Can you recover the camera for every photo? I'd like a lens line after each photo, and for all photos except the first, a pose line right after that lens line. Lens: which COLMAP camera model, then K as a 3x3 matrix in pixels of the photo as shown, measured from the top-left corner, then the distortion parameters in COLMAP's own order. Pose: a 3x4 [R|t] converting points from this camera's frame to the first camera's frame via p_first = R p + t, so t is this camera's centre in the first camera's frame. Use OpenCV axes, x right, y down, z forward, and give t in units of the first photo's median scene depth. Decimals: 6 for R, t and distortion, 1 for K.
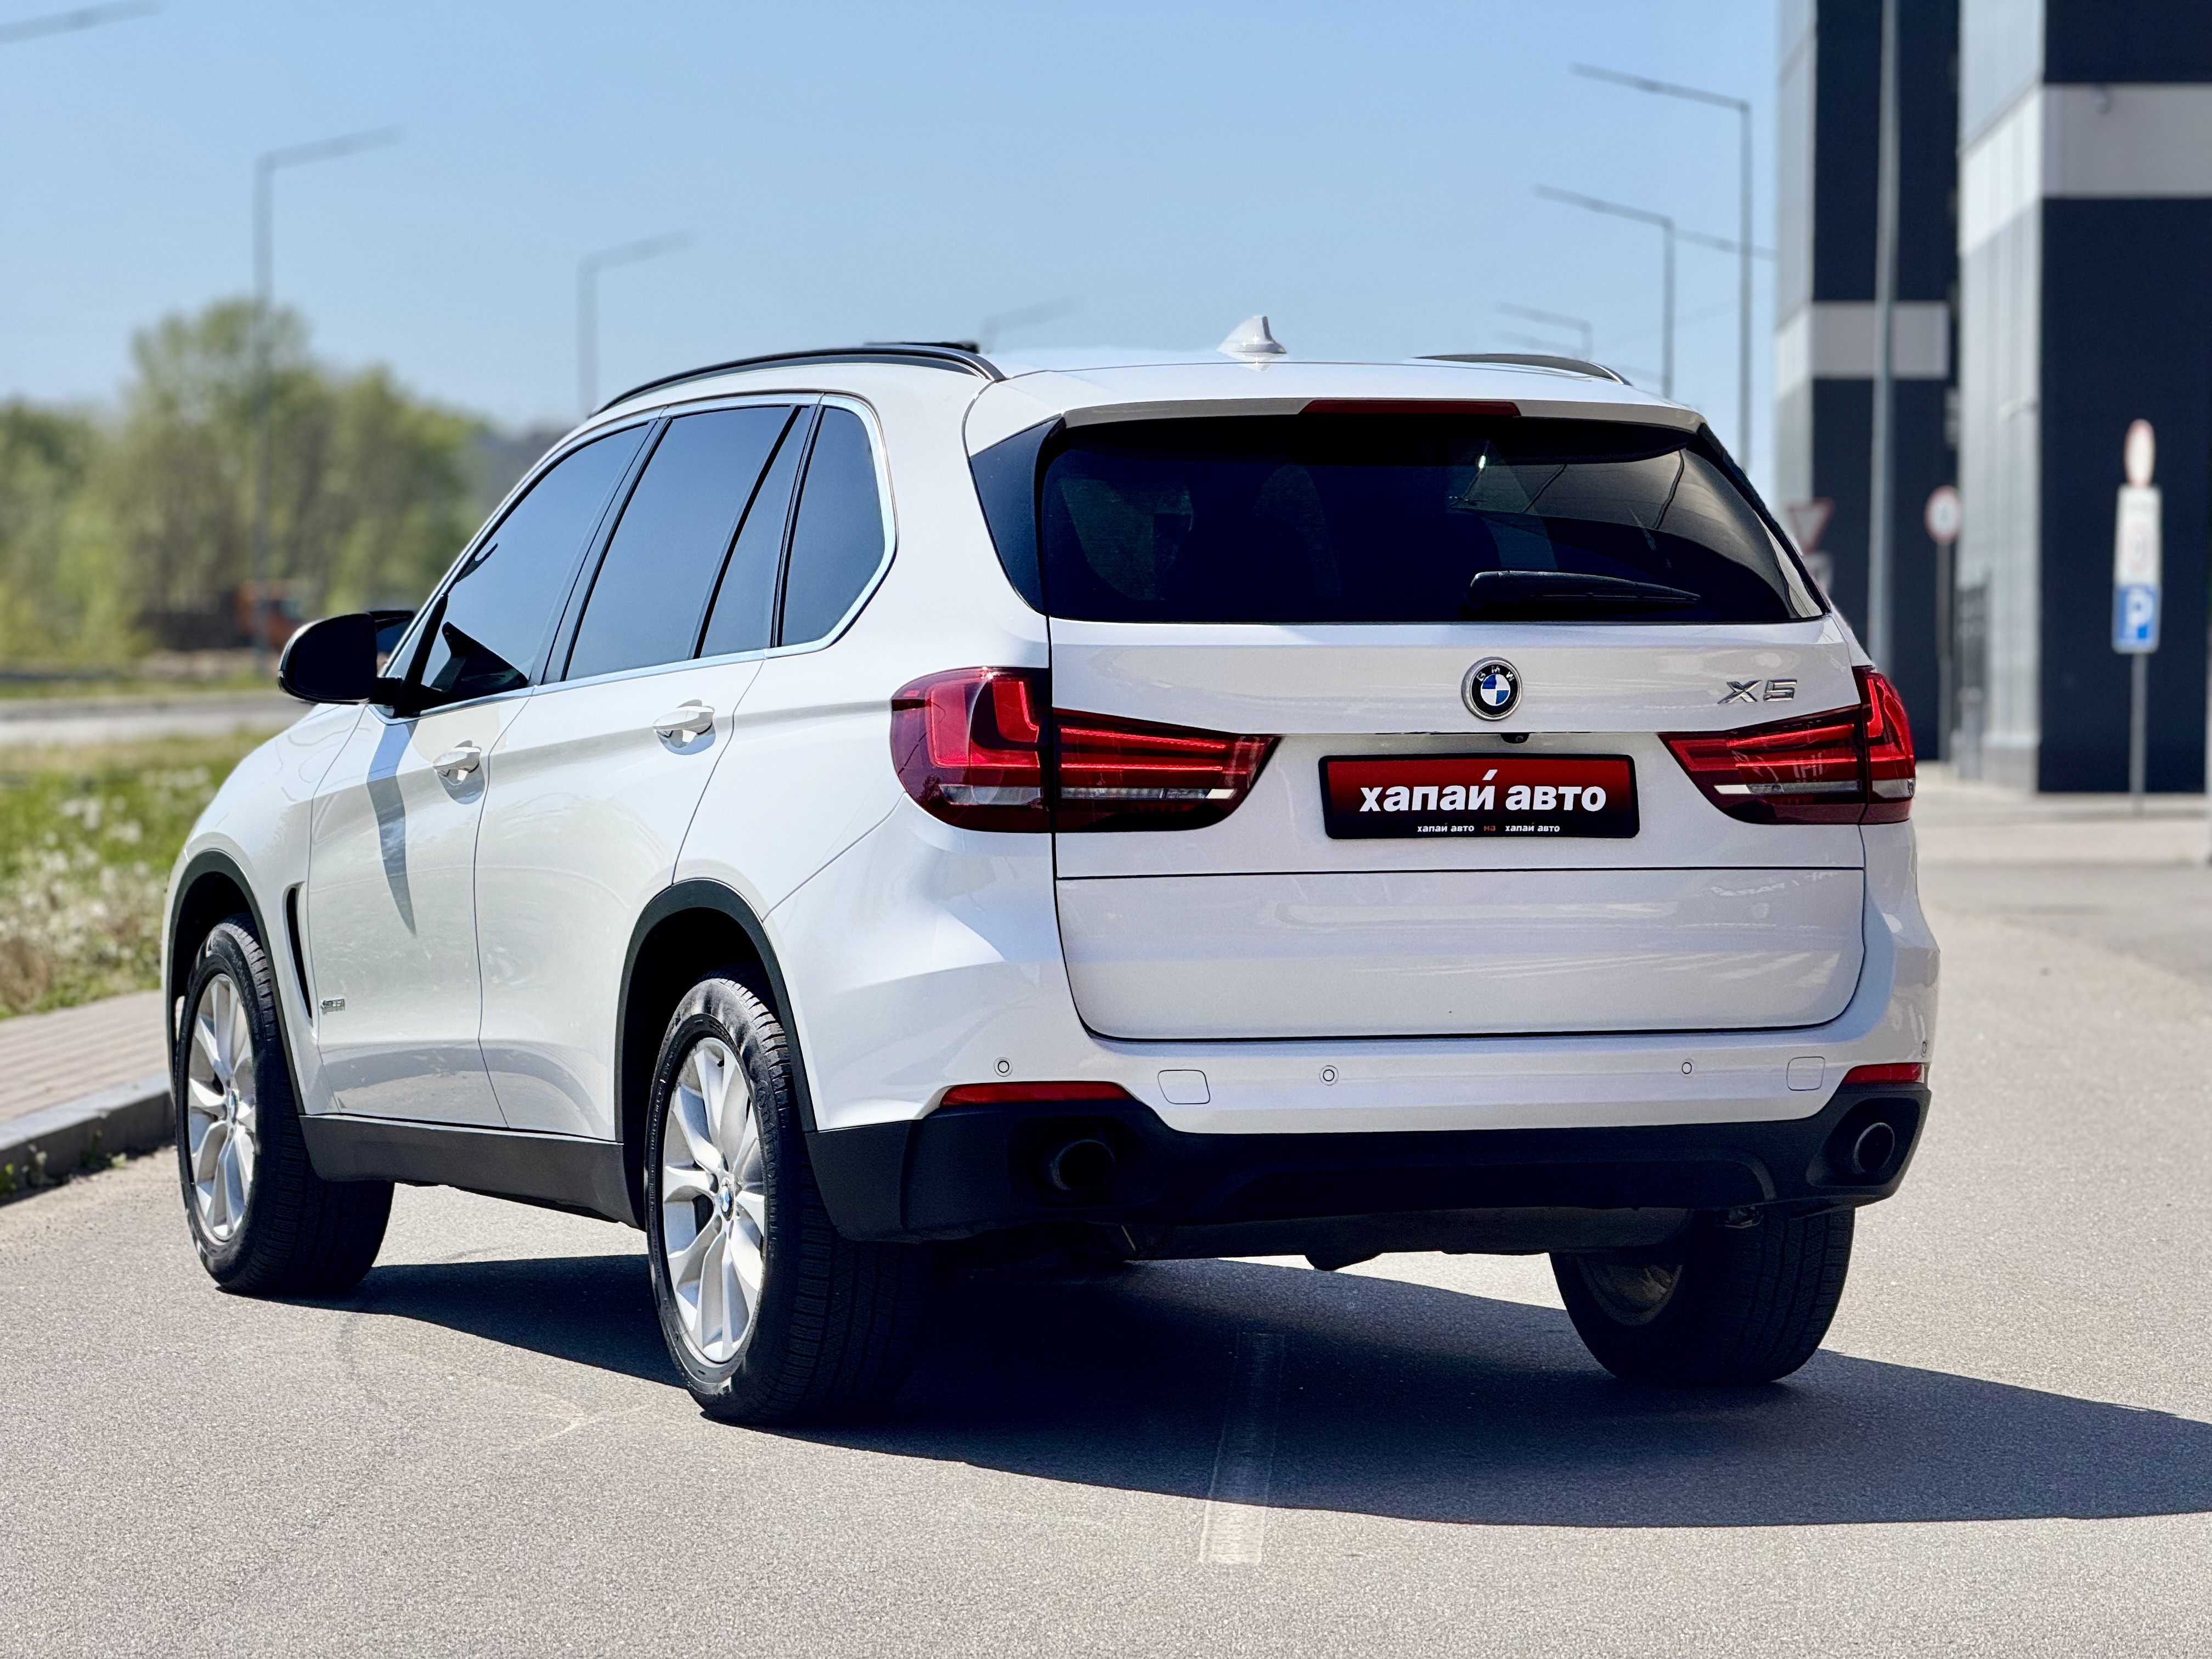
lens RADIAL K [[7711.4, 0, 1106.0], [0, 7711.4, 829.5], [0, 0, 1]] dist [-0.017783, -2.195375]
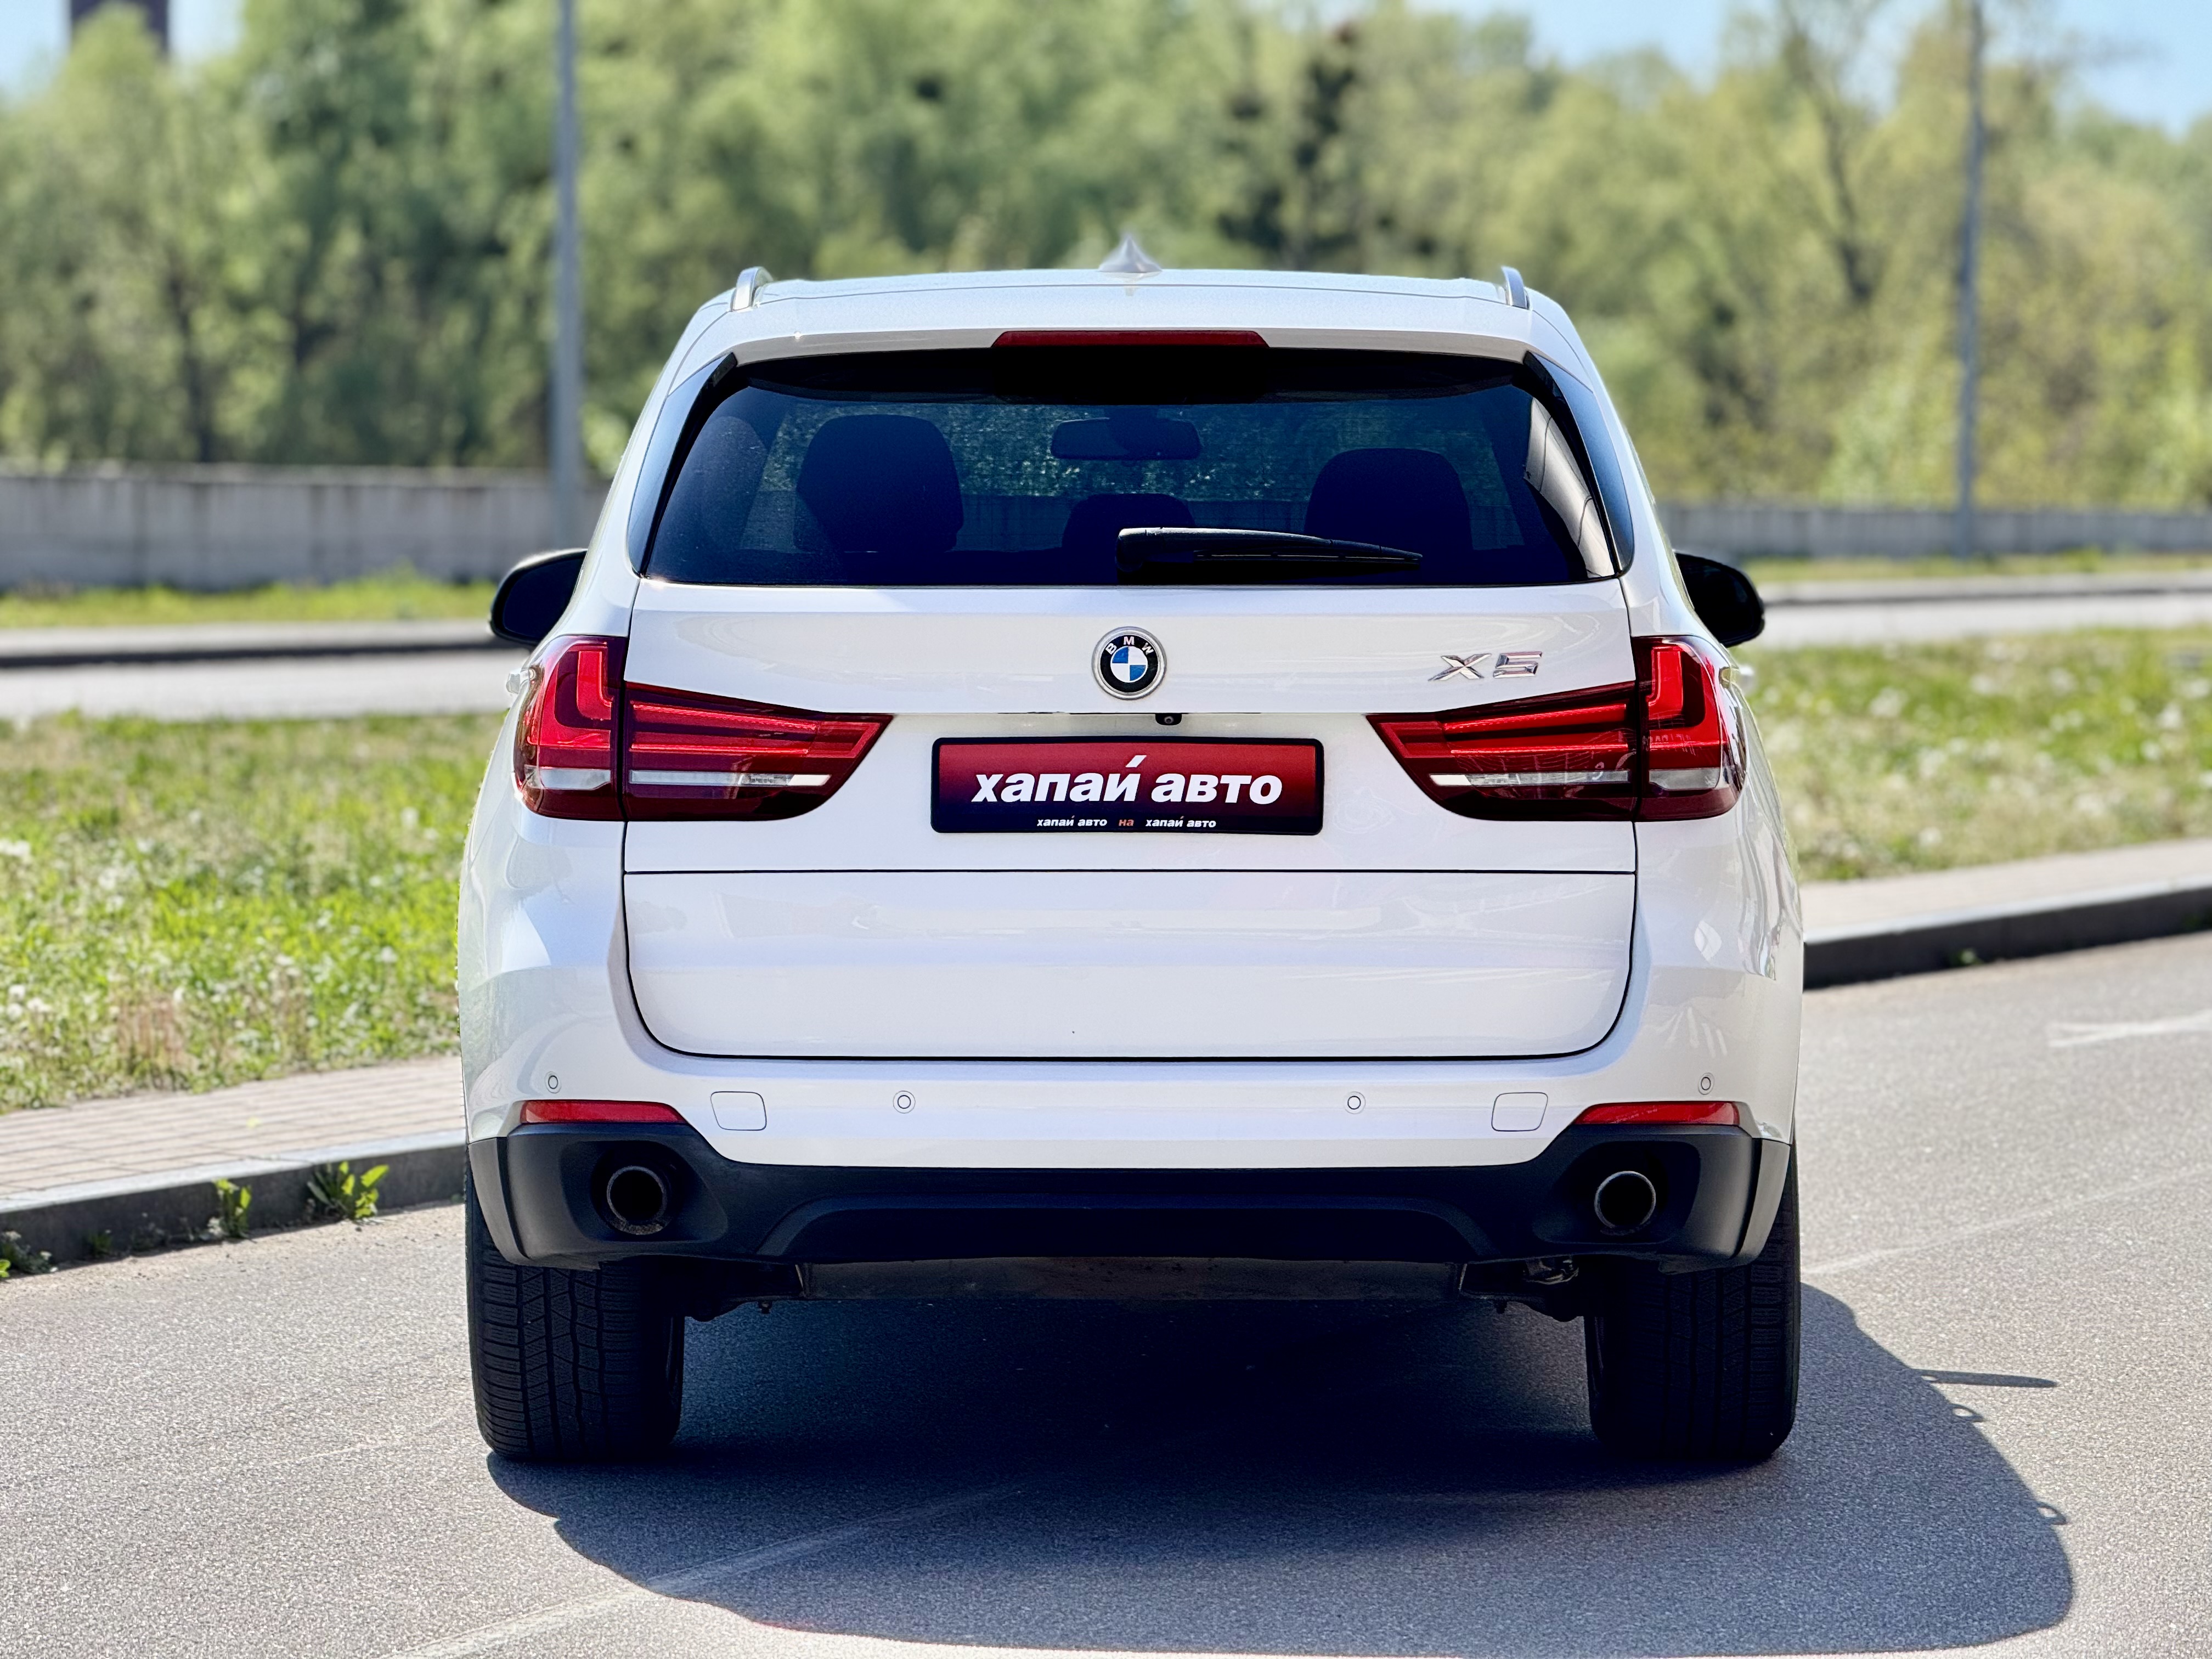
lens RADIAL K [[7711.4, 0, 1106.0], [0, 7711.4, 829.5], [0, 0, 1]] dist [-0.017783, -2.195375]
pose [[0.937570, 0.016535, -0.347403, 0.351024], [-0.009839, 0.999730, 0.021027, -0.017721], [0.347657, -0.016296, 0.937480, 0.180217]]
